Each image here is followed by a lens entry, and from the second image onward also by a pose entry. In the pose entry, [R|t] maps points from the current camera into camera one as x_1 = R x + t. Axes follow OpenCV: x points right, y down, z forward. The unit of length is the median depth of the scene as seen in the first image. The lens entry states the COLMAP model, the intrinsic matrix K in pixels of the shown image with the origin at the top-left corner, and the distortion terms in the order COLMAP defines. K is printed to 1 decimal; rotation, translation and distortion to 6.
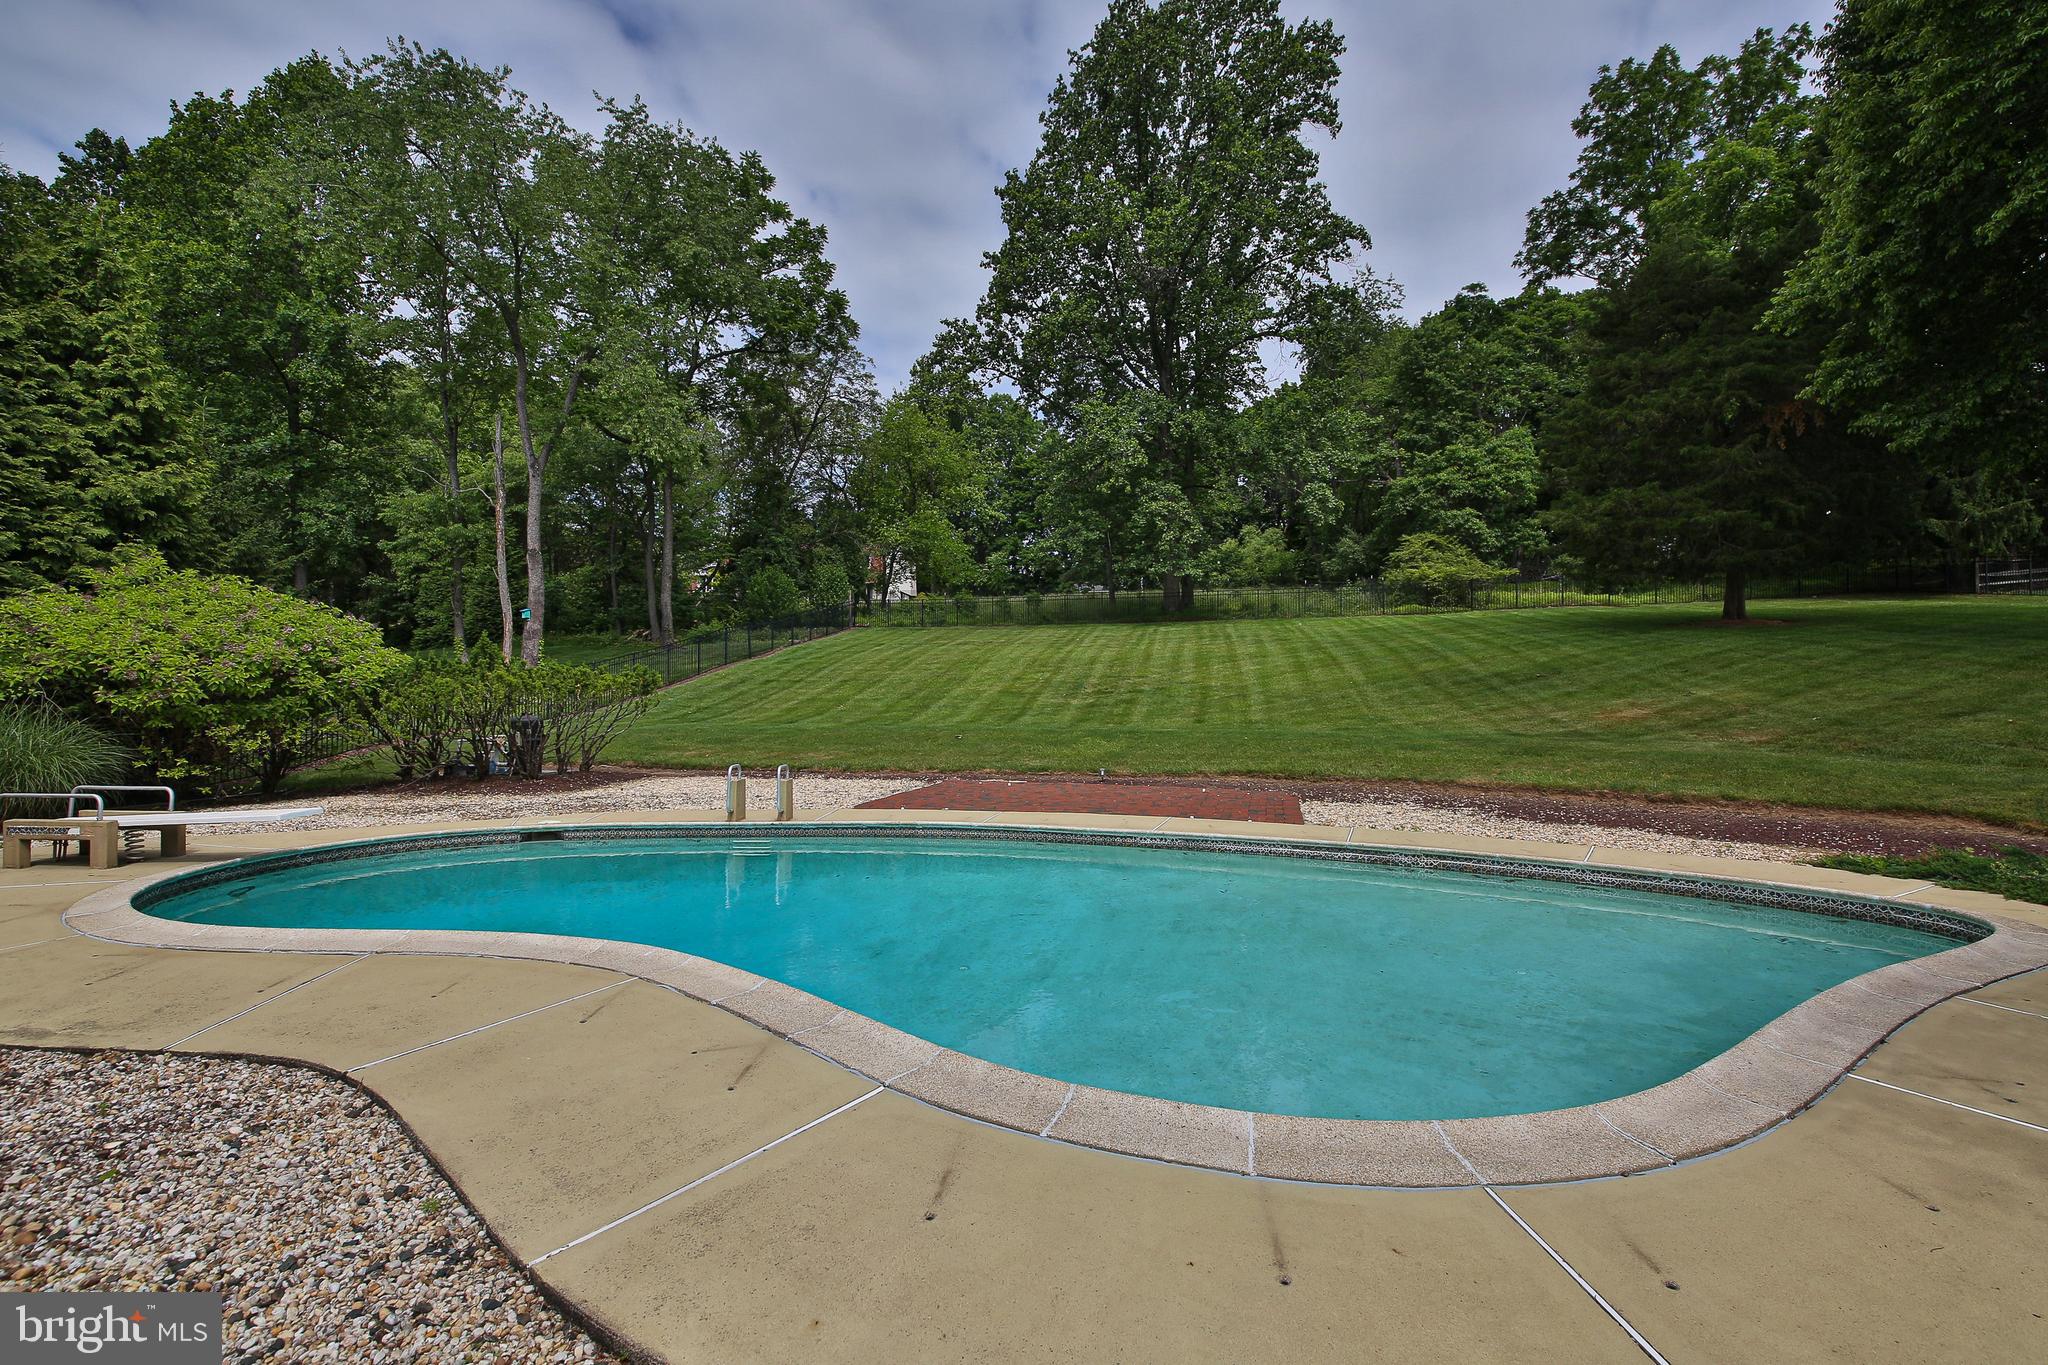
lens RADIAL K [[858.3, 0, 1028.5], [0, 858.3, 720.4], [0, 0, 1]] dist [-0.043118, 0.000256]
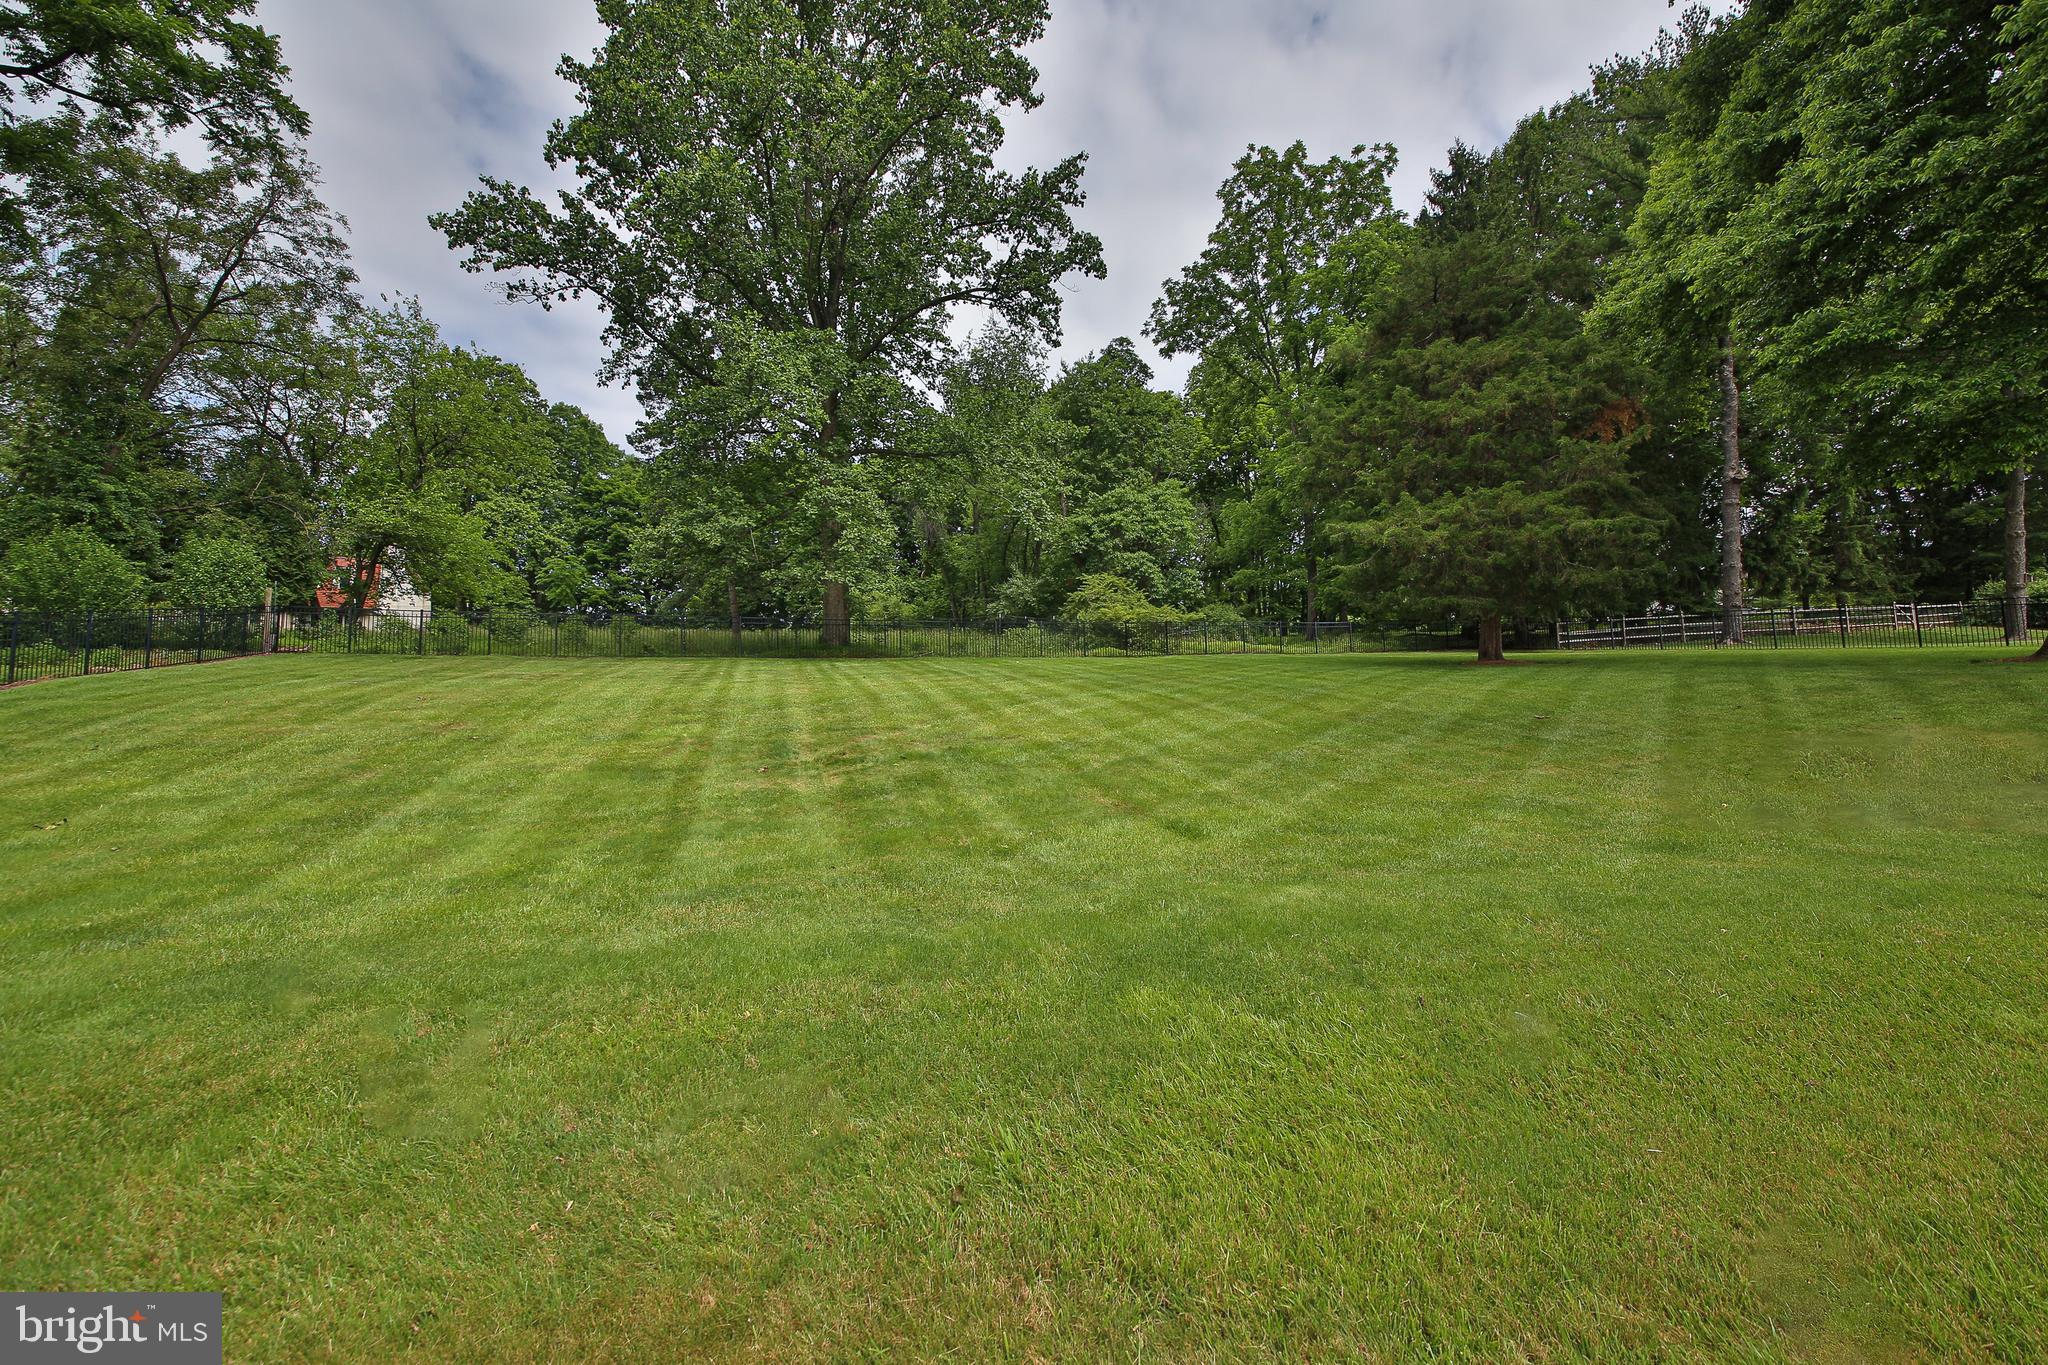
lens RADIAL K [[785.5, 0, 1028.9], [0, 785.5, 678.6], [0, 0, 1]] dist [-0.005968, -0.000618]
pose [[0.870386, 0.022784, 0.491843, -0.023128], [0.037925, 0.992859, -0.113107, -0.015557], [-0.490908, 0.117100, 0.863306, 0.343017]]
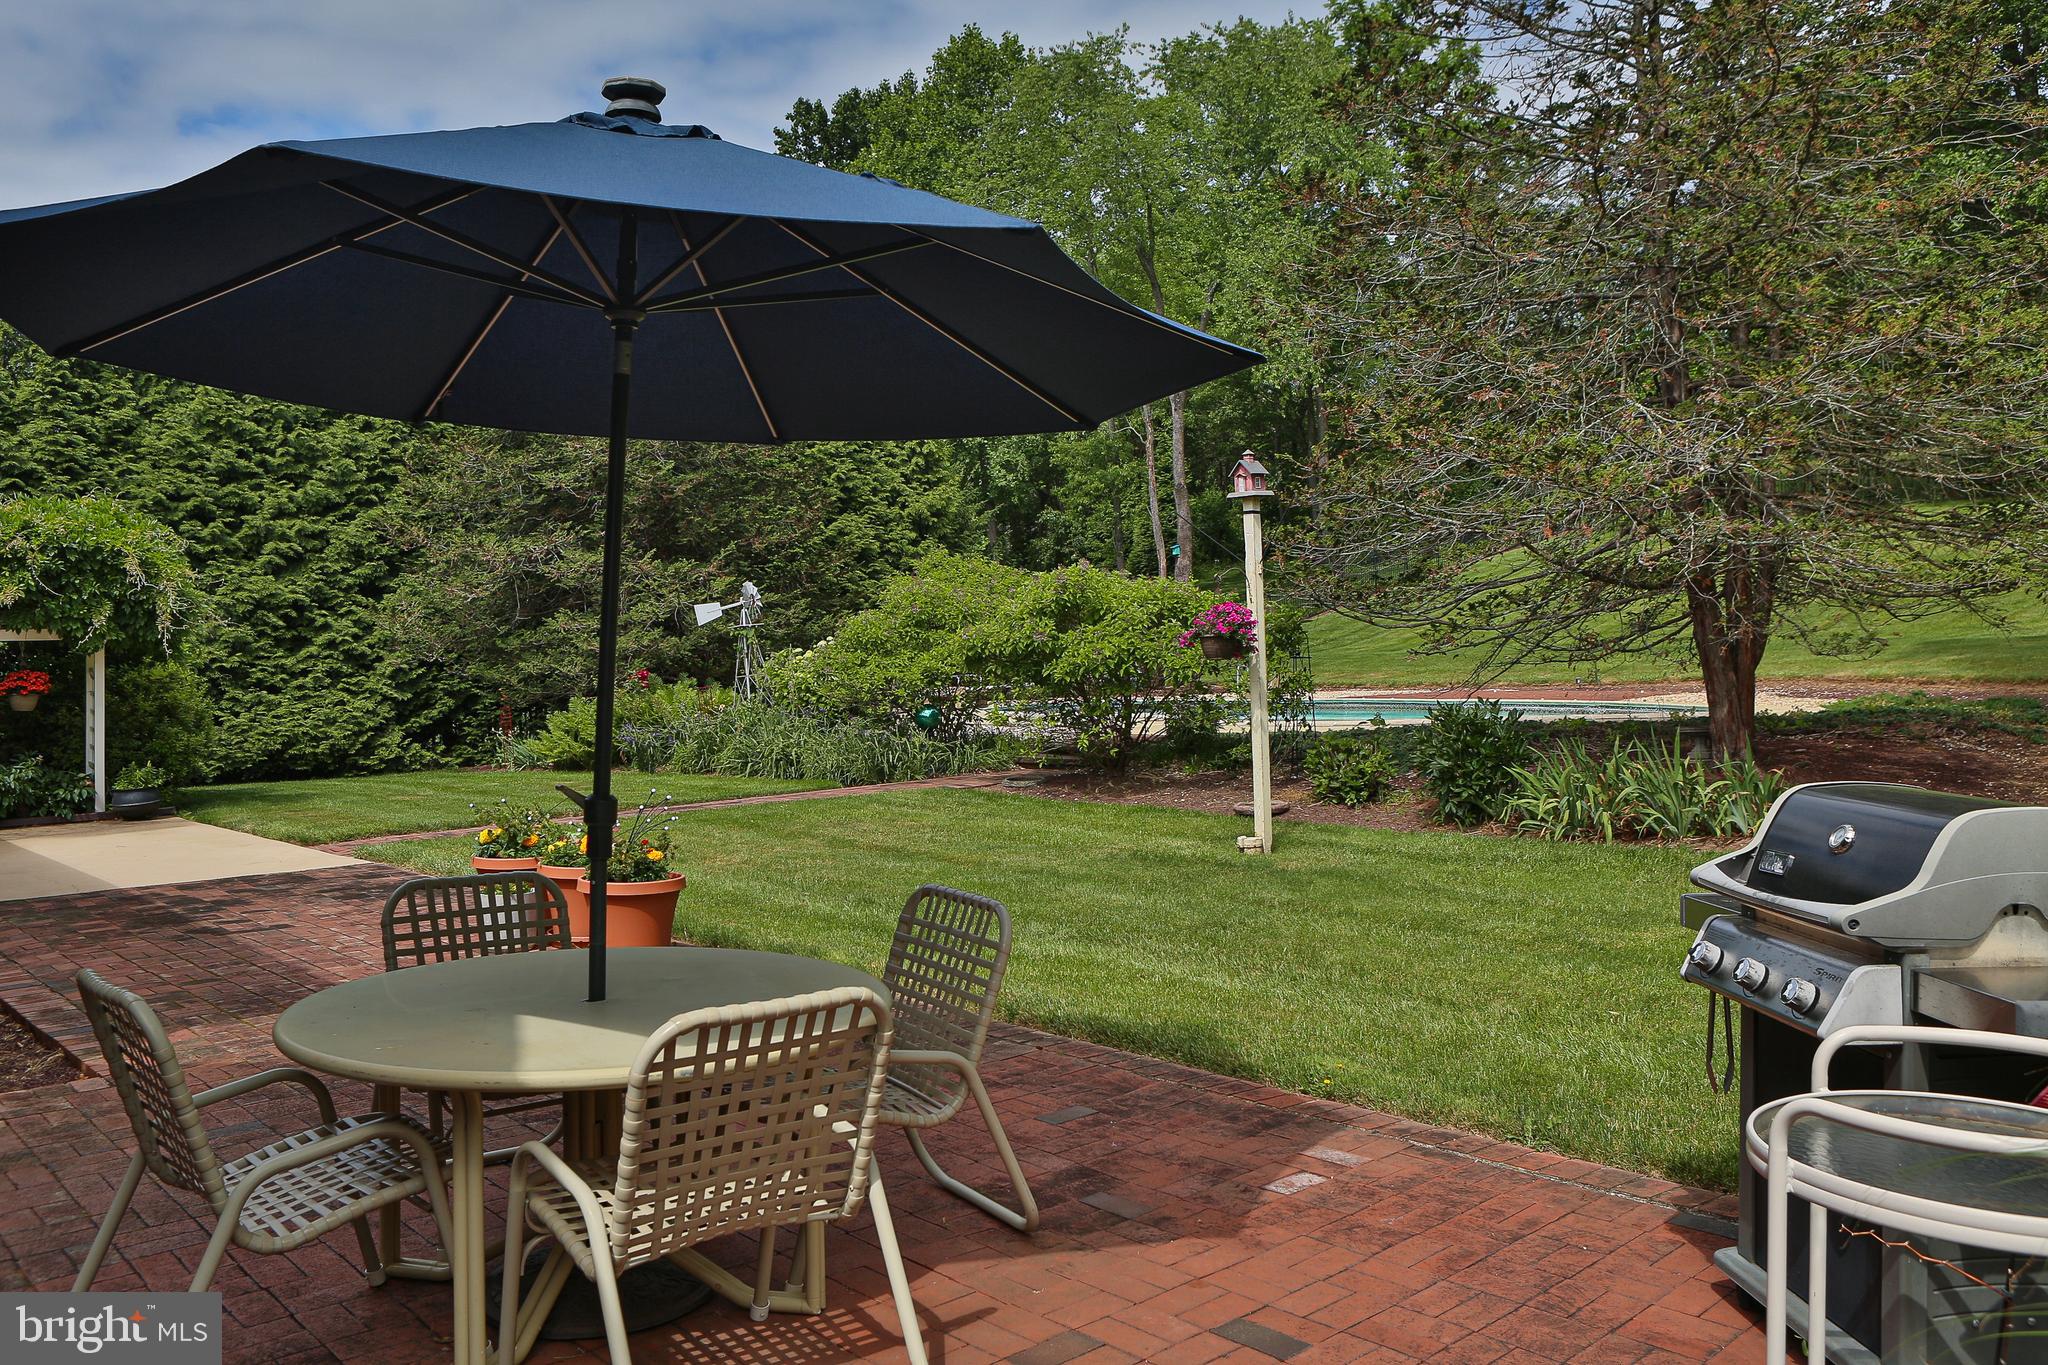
lens RADIAL K [[1565.9, 0, 989.1], [0, 1565.9, 660.2], [0, 0, 1]] dist [-0.115758, 0.080661]
pose [[0.765878, -0.017902, -0.642737, 0.264740], [0.012926, 0.999839, -0.012446, 0.016373], [0.642856, 0.001224, 0.765986, -0.350092]]
